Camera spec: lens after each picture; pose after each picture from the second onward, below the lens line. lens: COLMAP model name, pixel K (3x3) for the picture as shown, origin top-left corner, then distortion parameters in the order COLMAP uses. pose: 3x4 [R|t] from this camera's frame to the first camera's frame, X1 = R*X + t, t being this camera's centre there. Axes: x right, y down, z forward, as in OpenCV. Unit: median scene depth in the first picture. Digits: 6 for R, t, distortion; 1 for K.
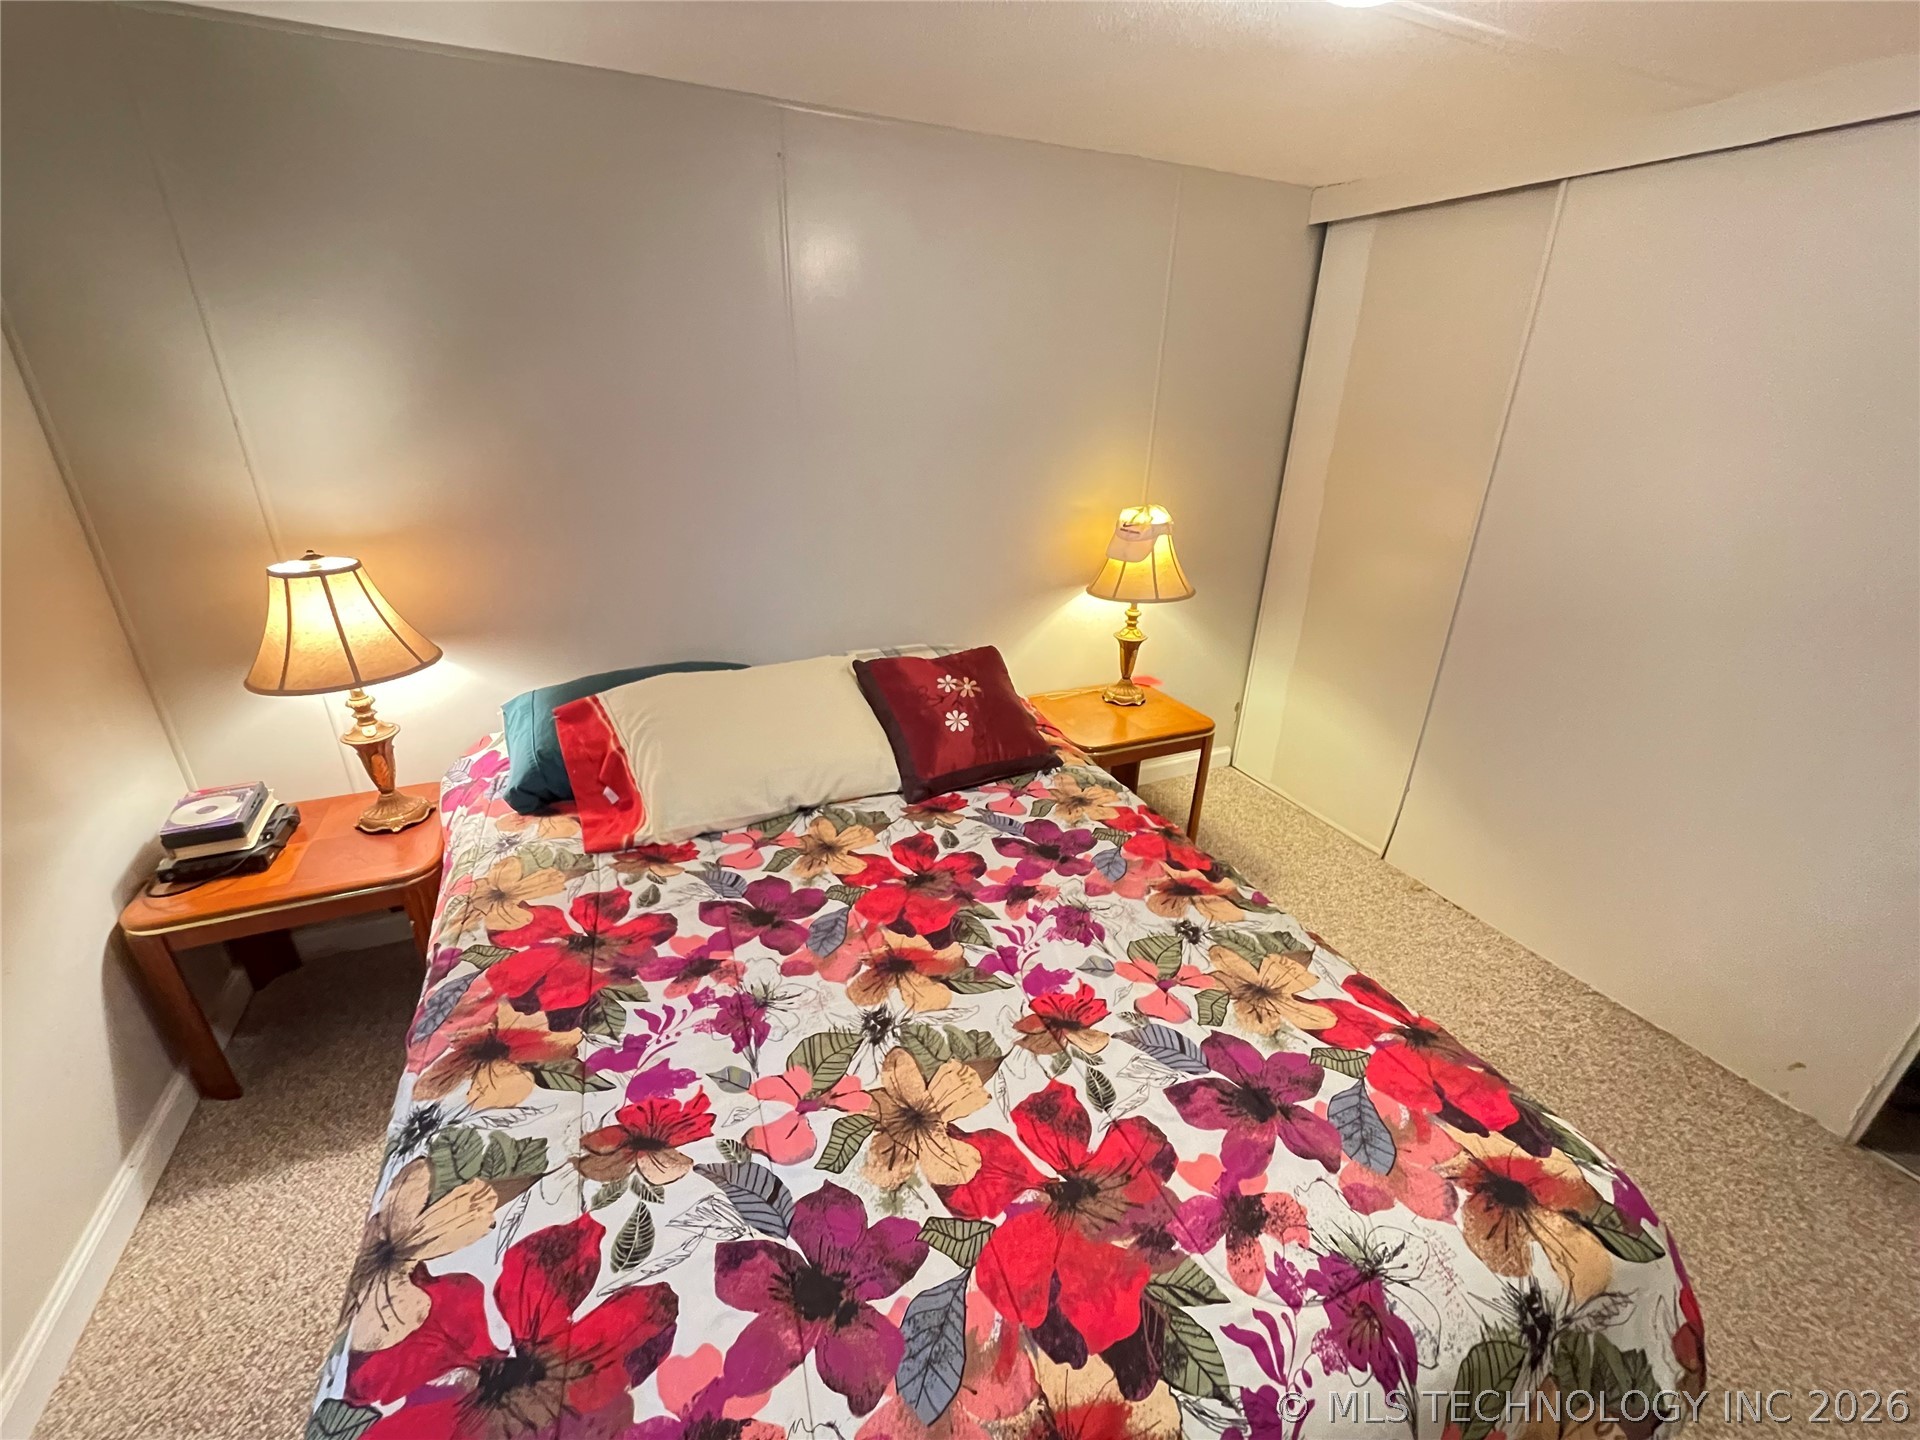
lens RADIAL K [[781.5, 0, 962.6], [0, 781.5, 718.5], [0, 0, 1]] dist [-0.003043, 0.000264]
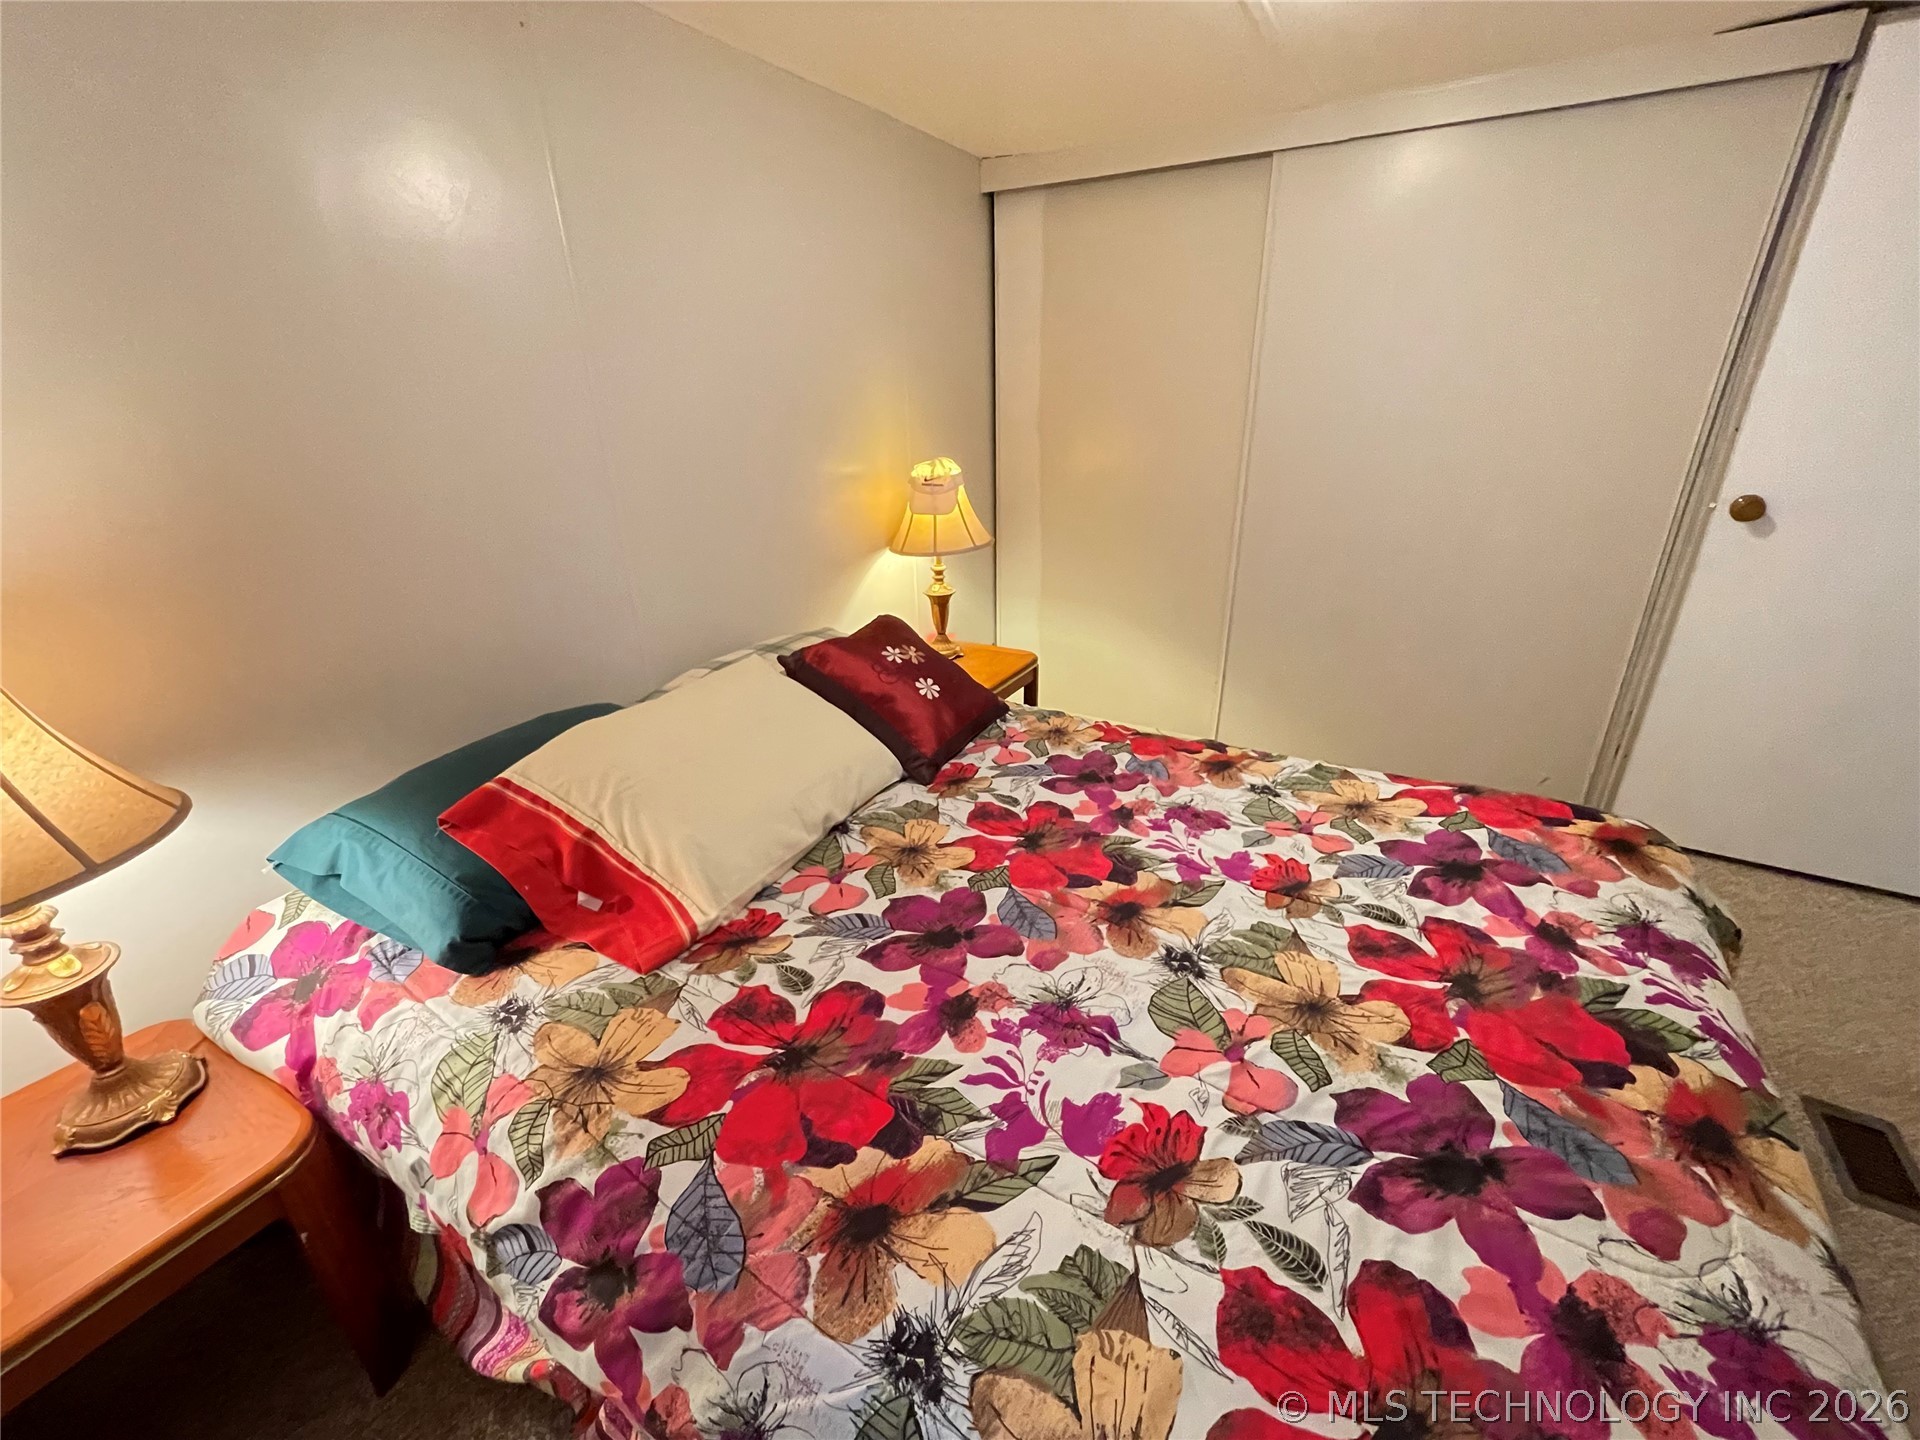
lens RADIAL K [[781.5, 0, 963.5], [0, 781.5, 716.2], [0, 0, 1]] dist [-0.003043, 0.000264]
pose [[0.812402, -0.266630, 0.518567, -0.605971], [0.270697, 0.960146, 0.069594, -0.023583], [-0.516456, 0.083836, 0.852200, 0.258163]]
